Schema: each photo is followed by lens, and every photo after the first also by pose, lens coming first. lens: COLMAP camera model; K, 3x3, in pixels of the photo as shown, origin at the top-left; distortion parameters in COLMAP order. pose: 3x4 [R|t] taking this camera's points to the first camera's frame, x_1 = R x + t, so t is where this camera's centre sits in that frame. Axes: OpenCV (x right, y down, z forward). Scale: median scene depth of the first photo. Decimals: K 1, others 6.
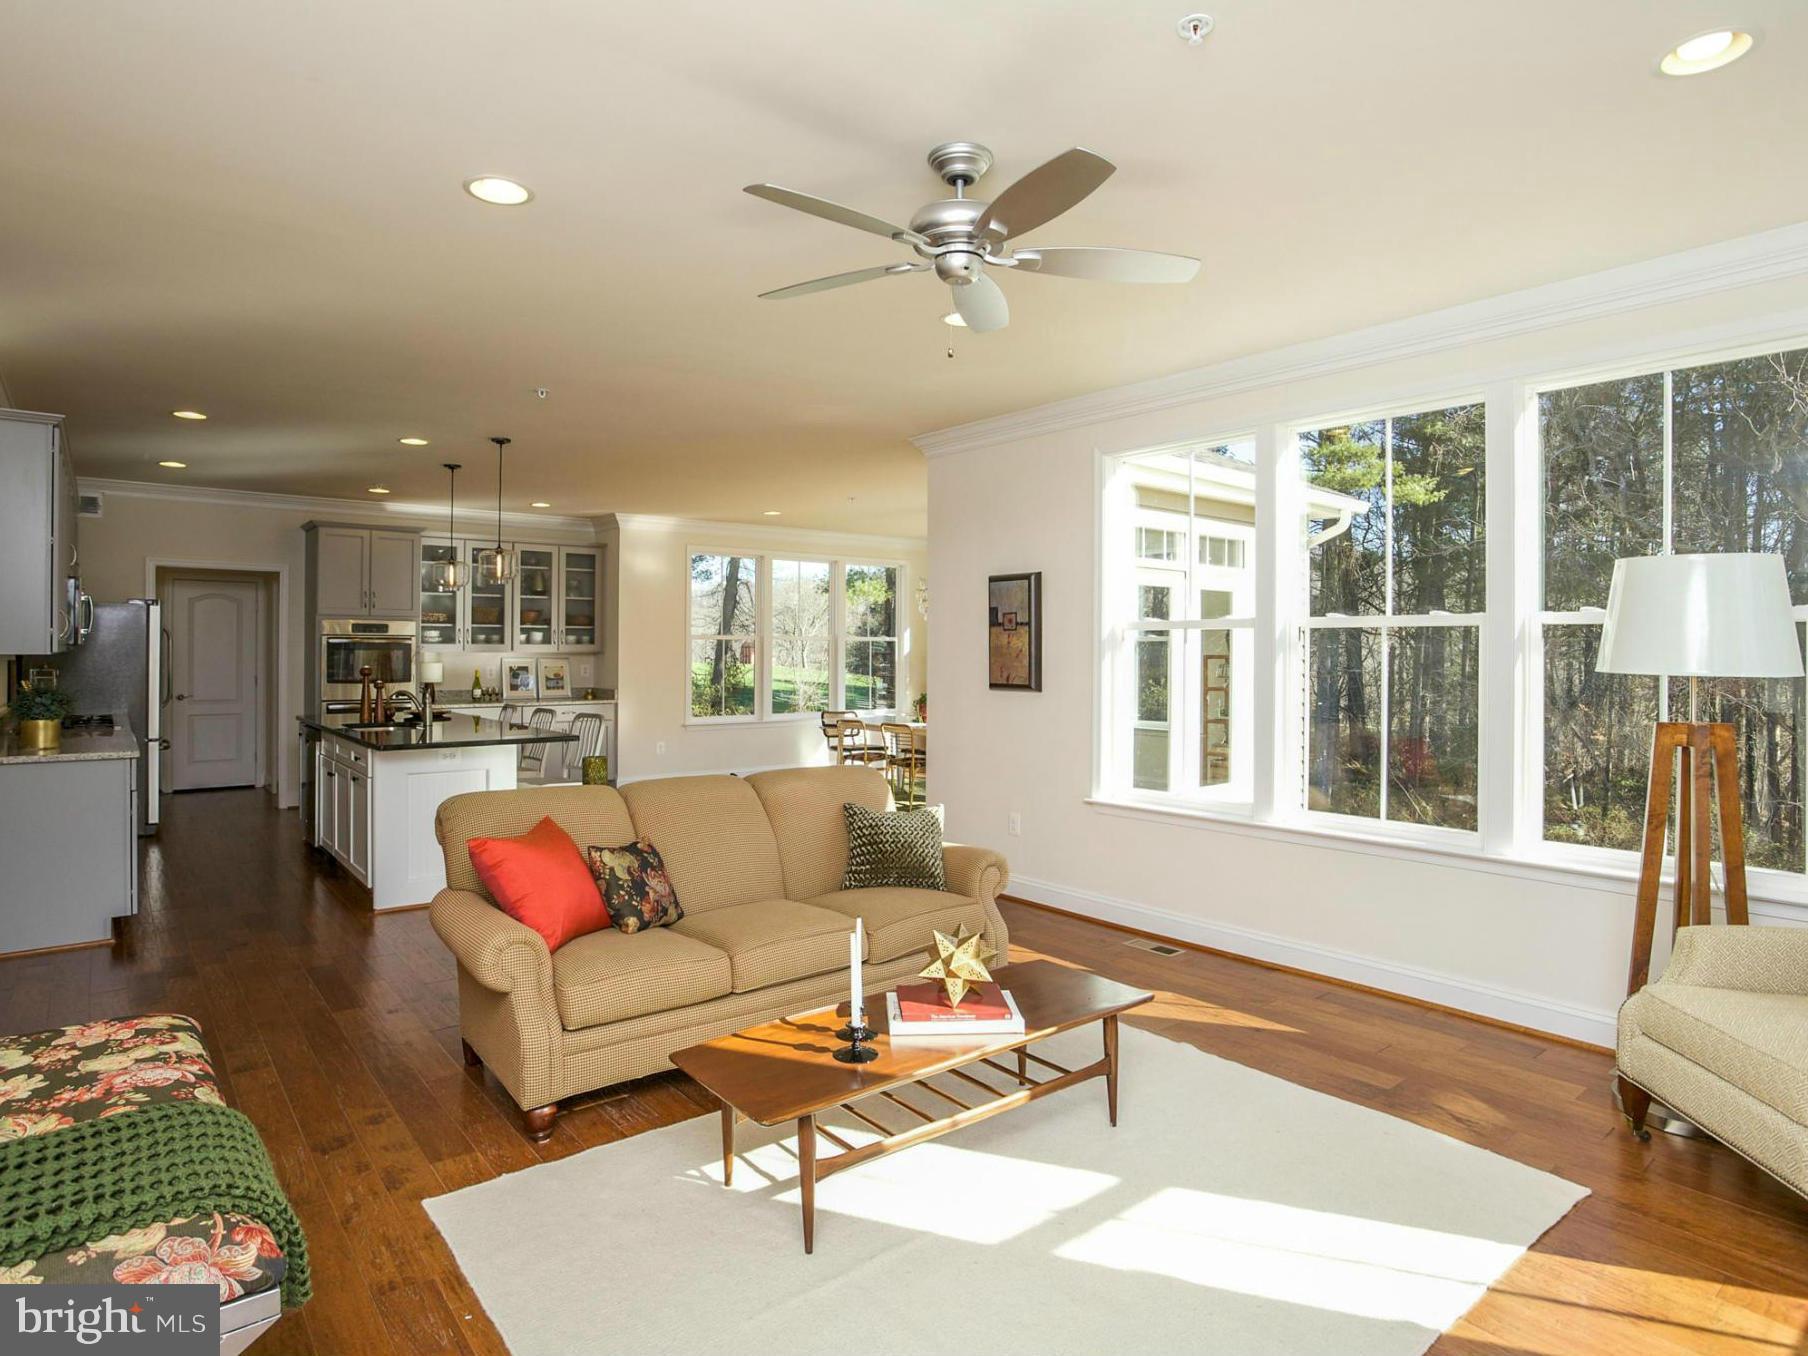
lens RADIAL K [[1036.7, 0, 895.4], [0, 1036.7, 644.6], [0, 0, 1]] dist [-0.042376, 0.001486]
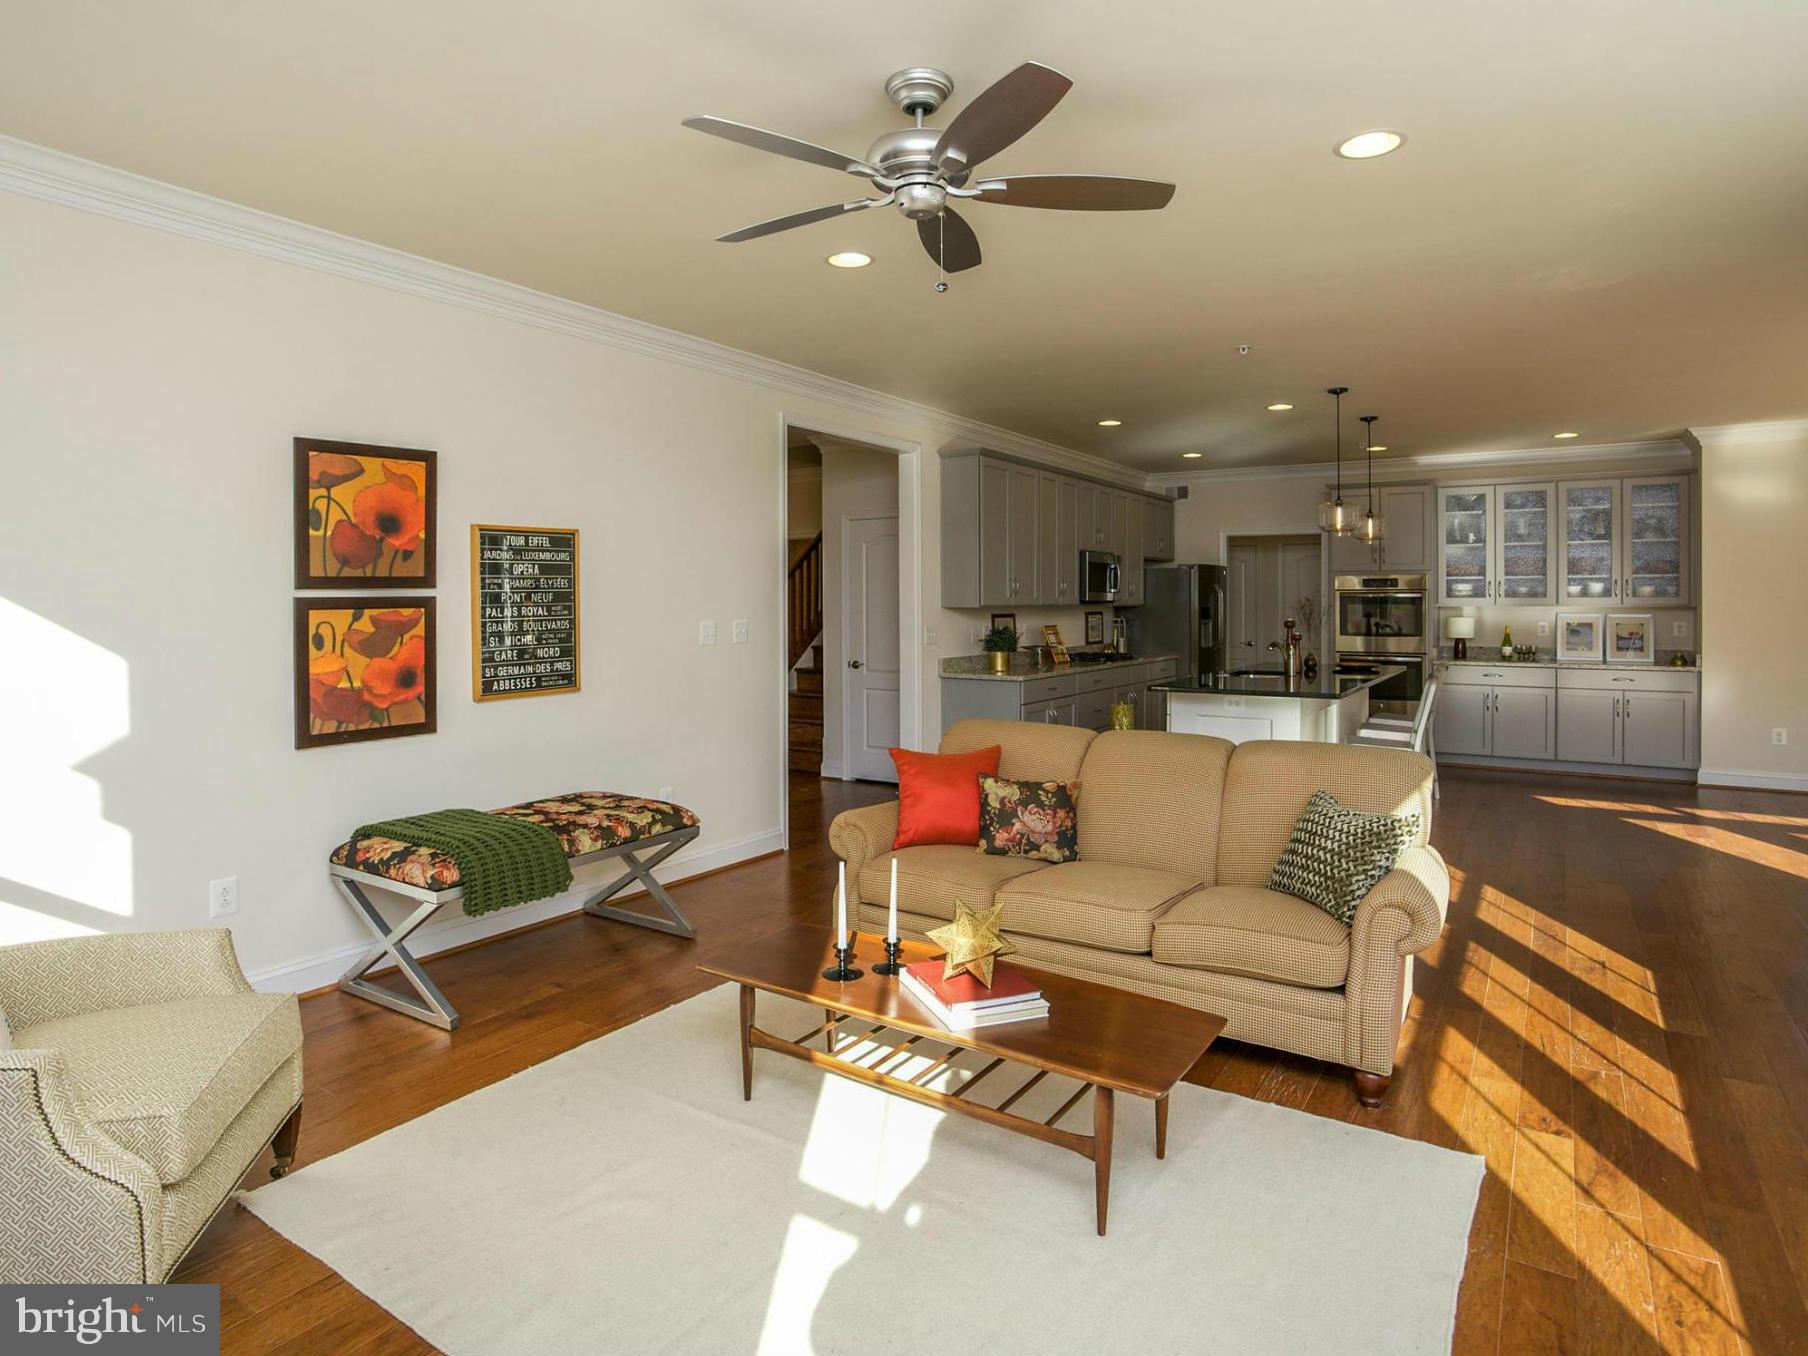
lens RADIAL K [[1026.4, 0, 896.0], [0, 1026.4, 616.8], [0, 0, 1]] dist [-0.022126, 0.000730]
pose [[0.314416, 0.011402, -0.949217, 0.282916], [0.006452, 0.999879, 0.014147, 0.000439], [0.949263, -0.010572, 0.314304, 0.199364]]
